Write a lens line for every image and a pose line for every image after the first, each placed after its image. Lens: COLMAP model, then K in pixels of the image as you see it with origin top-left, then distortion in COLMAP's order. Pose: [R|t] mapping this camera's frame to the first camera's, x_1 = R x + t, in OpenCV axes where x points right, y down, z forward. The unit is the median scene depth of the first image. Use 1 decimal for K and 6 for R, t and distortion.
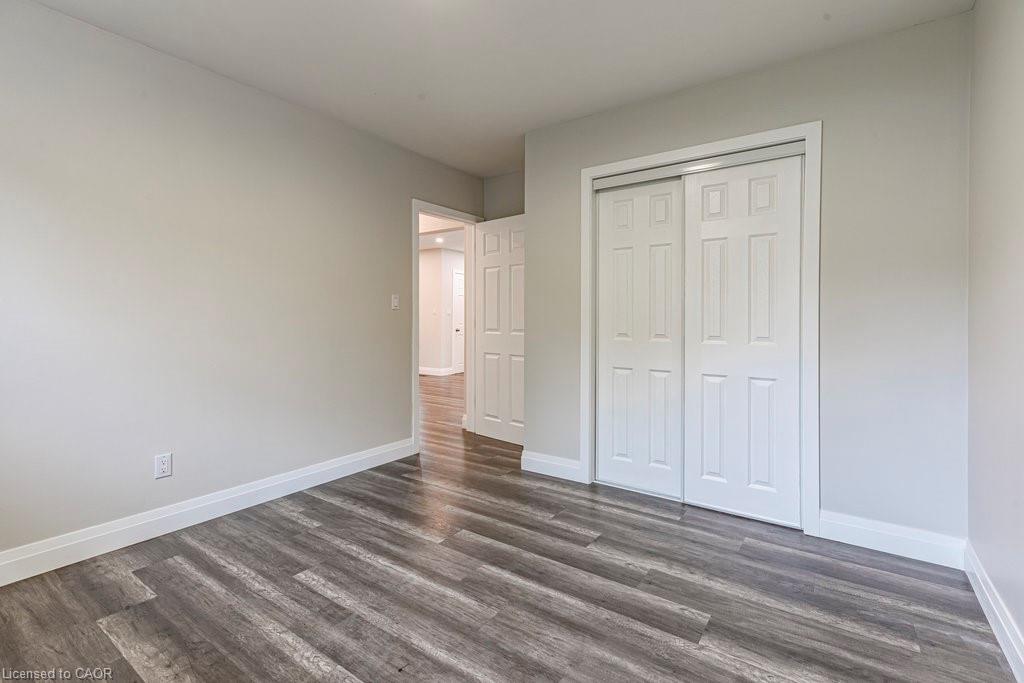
lens RADIAL K [[467.9, 0, 511.8], [0, 467.9, 317.4], [0, 0, 1]] dist [0.004517, -0.000873]
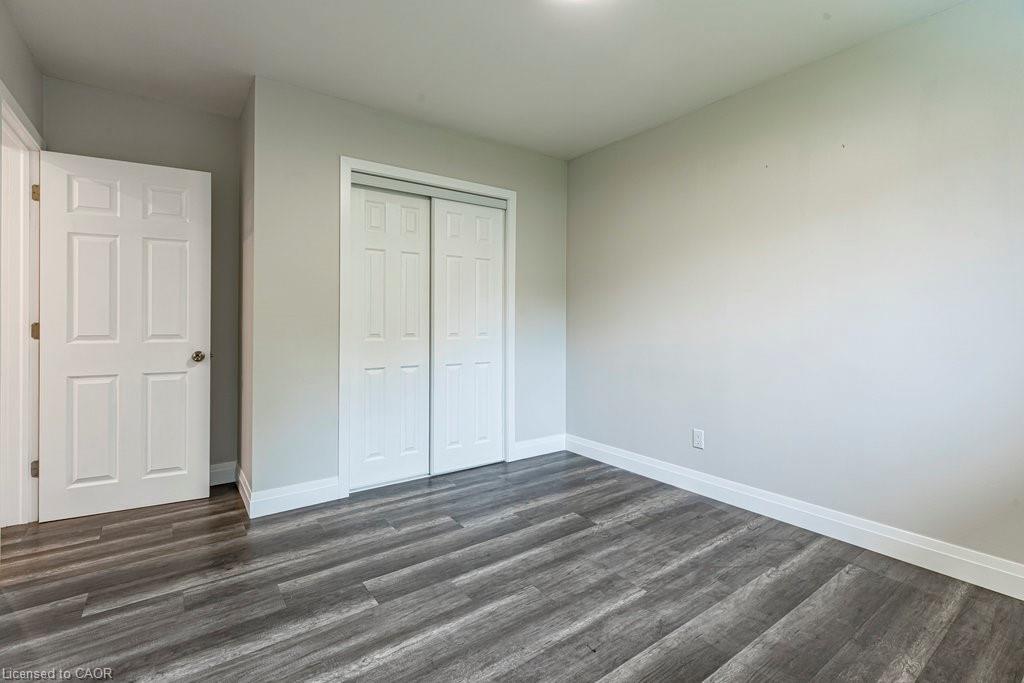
lens RADIAL K [[467.9, 0, 508.4], [0, 467.9, 321.2], [0, 0, 1]] dist [0.004517, -0.000873]
pose [[0.320549, -0.004895, 0.947219, -0.850259], [-0.004969, 0.999964, 0.006849, -0.003479], [-0.947219, -0.006902, 0.320513, 0.550166]]
